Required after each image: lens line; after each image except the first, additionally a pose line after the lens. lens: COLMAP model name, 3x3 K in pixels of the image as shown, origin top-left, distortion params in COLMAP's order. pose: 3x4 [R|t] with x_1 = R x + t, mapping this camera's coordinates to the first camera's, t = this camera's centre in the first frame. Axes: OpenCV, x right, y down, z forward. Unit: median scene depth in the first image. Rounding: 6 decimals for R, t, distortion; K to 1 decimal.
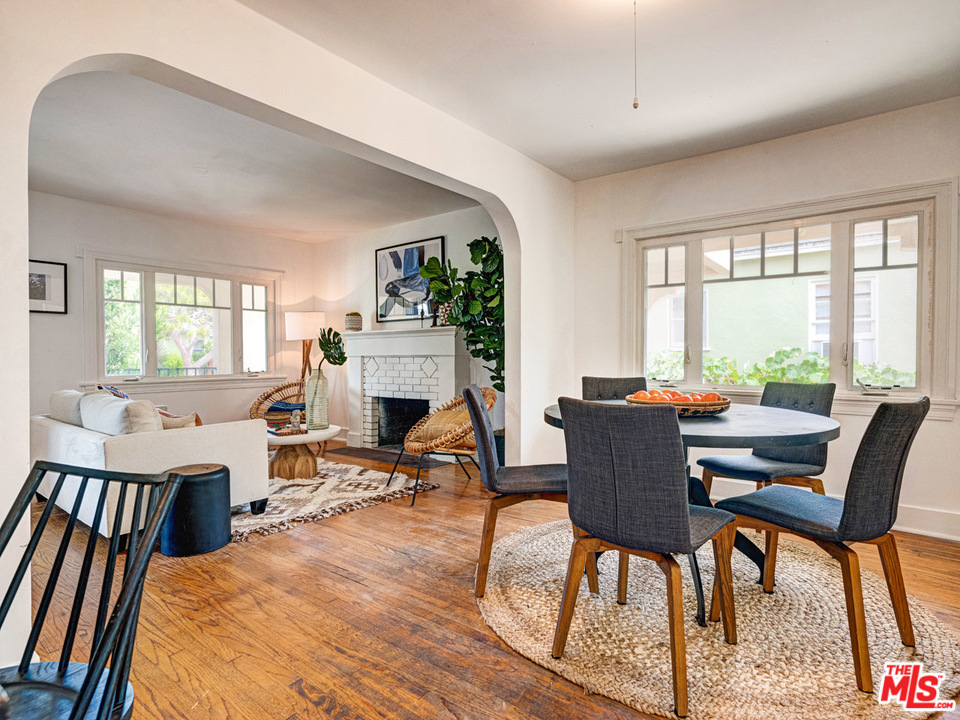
lens RADIAL K [[520.8, 0, 483.1], [0, 520.8, 370.9], [0, 0, 1]] dist [0.002175, -0.000154]
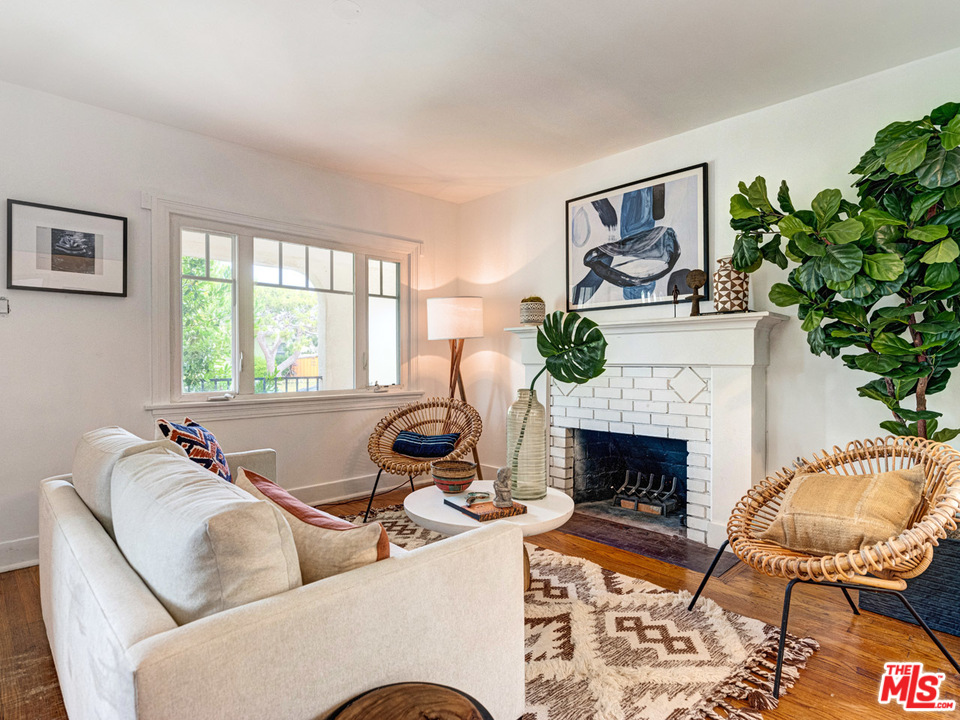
lens RADIAL K [[525.5, 0, 475.0], [0, 525.5, 374.7], [0, 0, 1]] dist [-0.000183, -0.000838]
pose [[0.990404, 0.008490, -0.137939, -0.234737], [-0.008485, 0.999964, 0.000624, -0.014981], [0.137940, 0.000552, 0.990440, 0.345445]]
